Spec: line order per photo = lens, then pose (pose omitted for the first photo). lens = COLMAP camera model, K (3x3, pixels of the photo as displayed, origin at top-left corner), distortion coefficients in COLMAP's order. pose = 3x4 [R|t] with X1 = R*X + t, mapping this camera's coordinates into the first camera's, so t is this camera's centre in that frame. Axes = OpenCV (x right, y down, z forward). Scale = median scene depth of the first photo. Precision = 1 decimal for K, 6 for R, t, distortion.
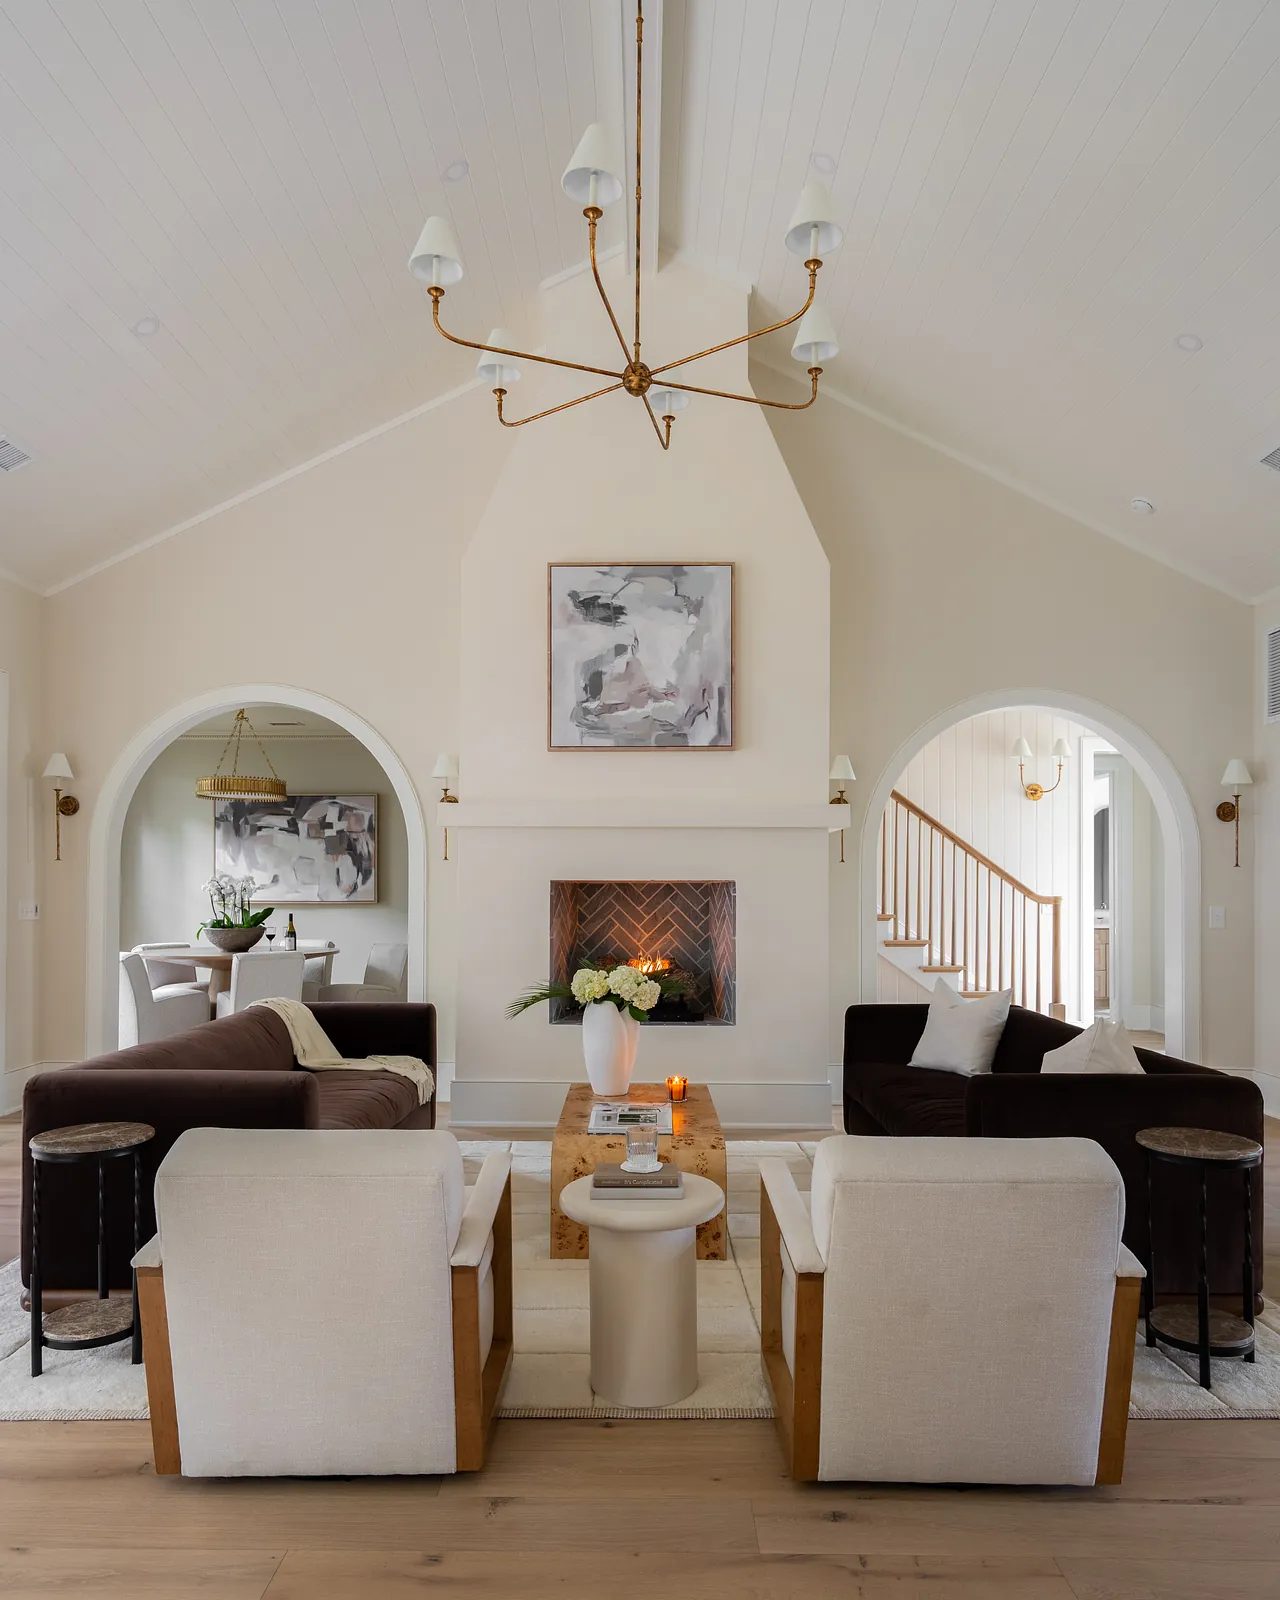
lens RADIAL K [[1087.9, 0, 648.3], [0, 1087.9, 877.1], [0, 0, 1]] dist [0.004910, 0.001603]
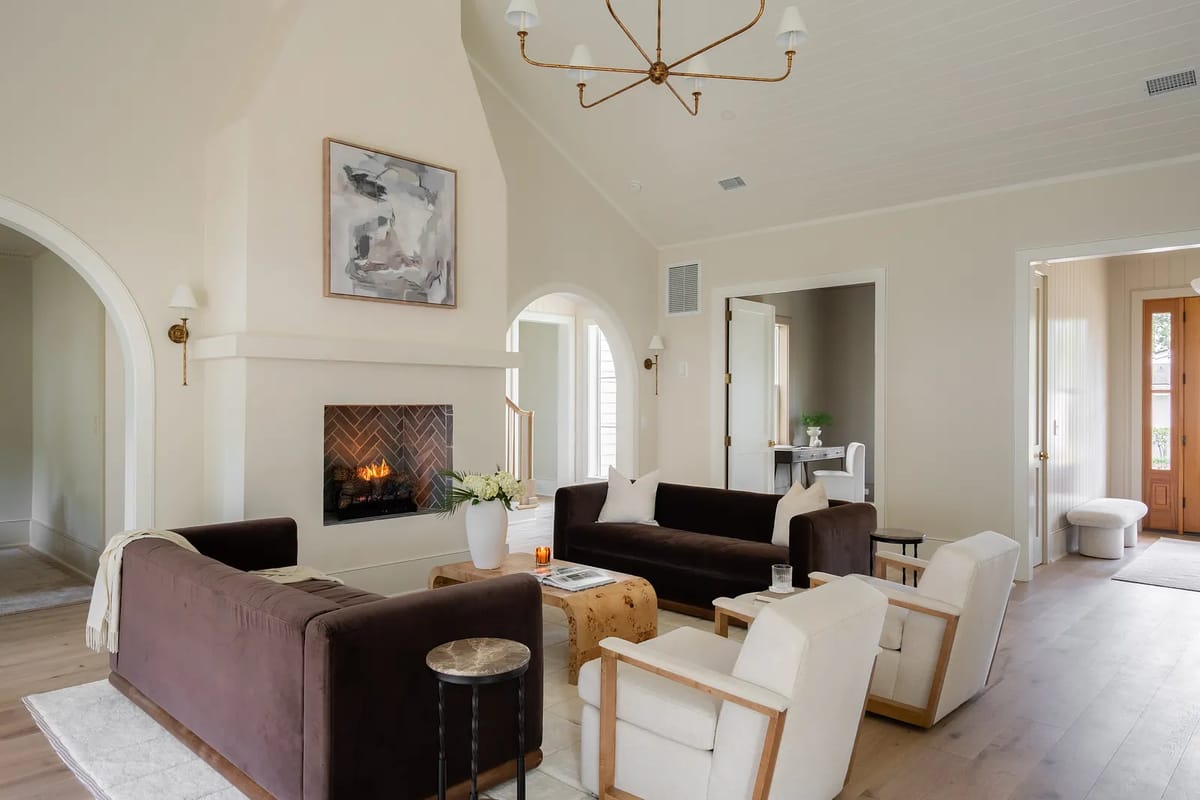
lens RADIAL K [[781.3, 0, 600.9], [0, 781.3, 402.8], [0, 0, 1]] dist [0.001990, 0.000238]
pose [[0.684481, -0.003466, 0.729023, -0.510491], [-0.008228, 0.999888, 0.012479, -0.012959], [-0.728985, -0.014540, 0.684376, 0.196874]]
